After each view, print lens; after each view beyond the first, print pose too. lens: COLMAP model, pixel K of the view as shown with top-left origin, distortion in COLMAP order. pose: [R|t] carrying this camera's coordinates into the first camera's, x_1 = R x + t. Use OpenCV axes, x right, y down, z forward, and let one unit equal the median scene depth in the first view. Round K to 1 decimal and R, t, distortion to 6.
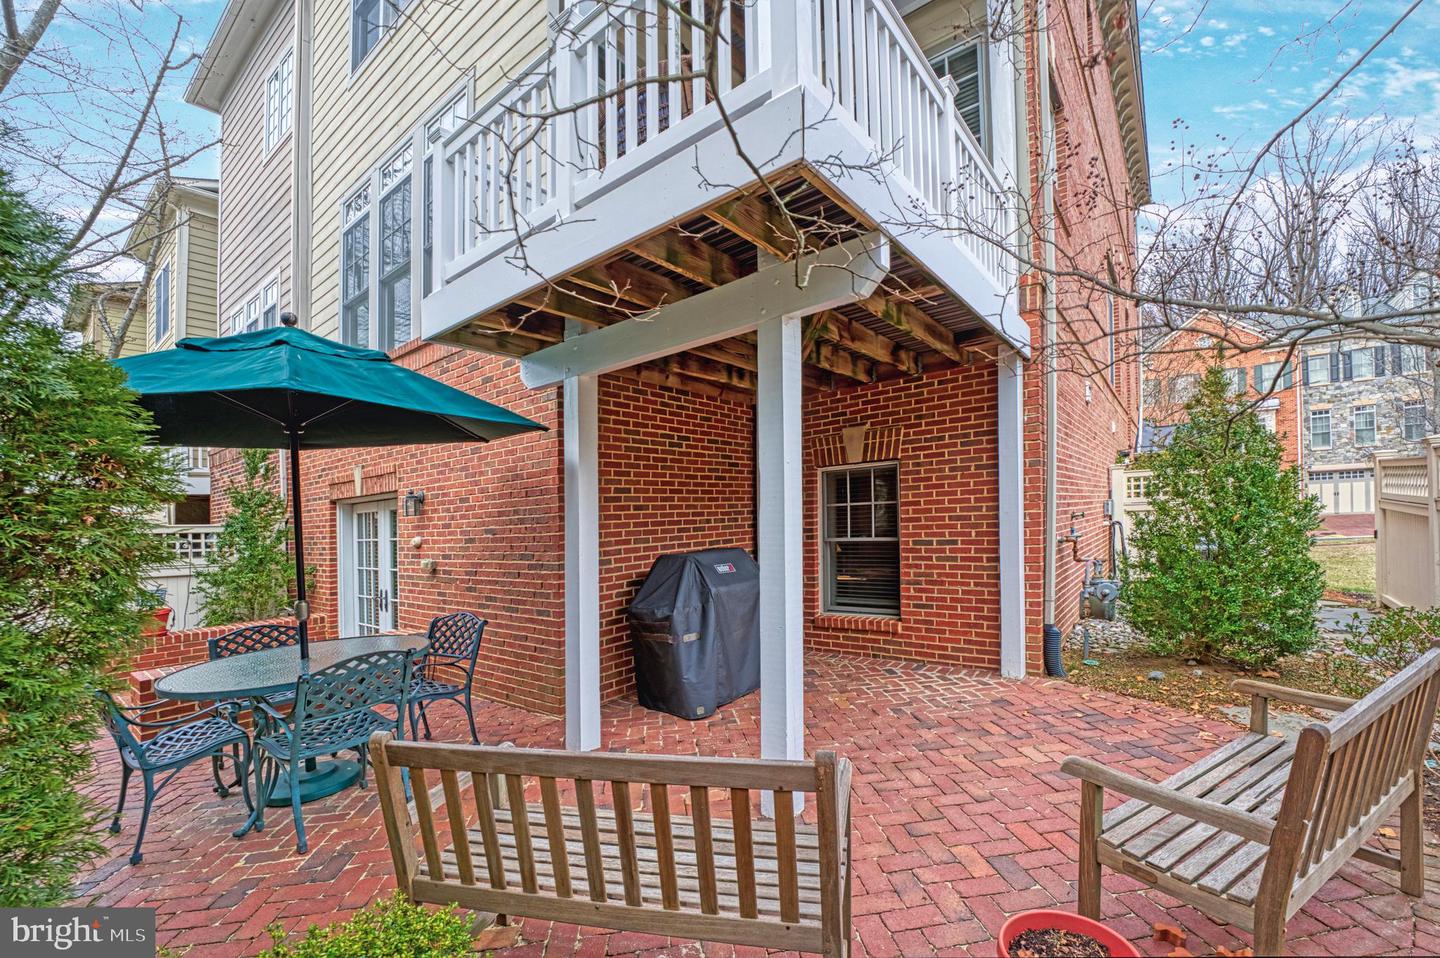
lens RADIAL K [[591.2, 0, 720.0], [0, 591.2, 479.0], [0, 0, 1]] dist [-0.000465, -0.000043]
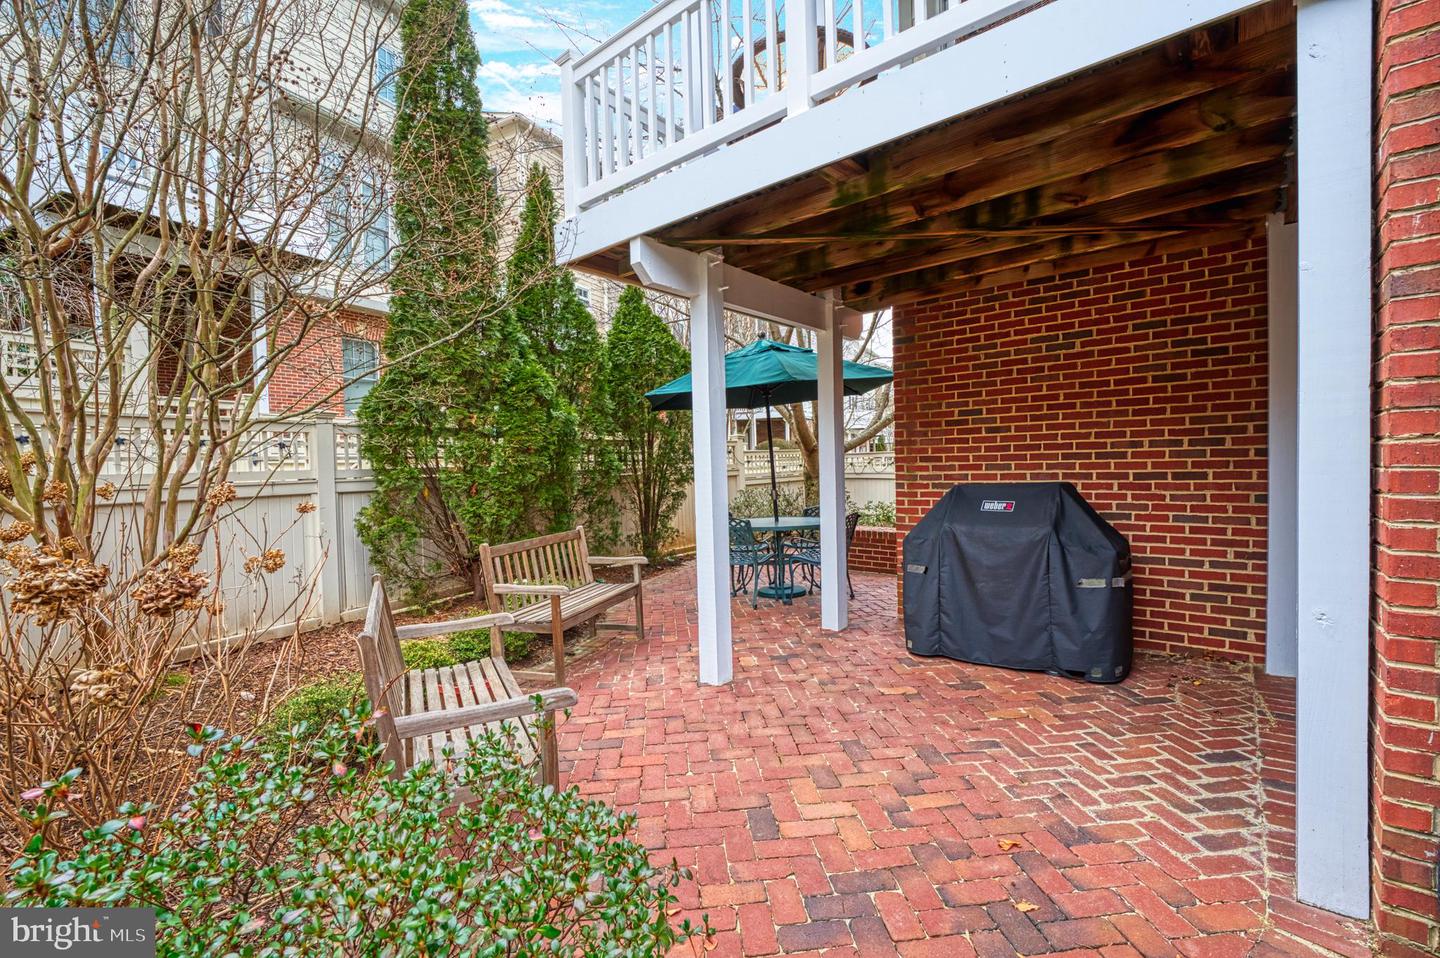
lens RADIAL K [[630.0, 0, 720.0], [0, 630.0, 479.0], [0, 0, 1]] dist [-0.000702, -0.000125]
pose [[-0.048658, 0.061725, -0.996906, 0.976202], [0.083447, 0.994850, 0.057525, 0.040188], [0.995324, -0.080390, -0.053558, 0.763969]]
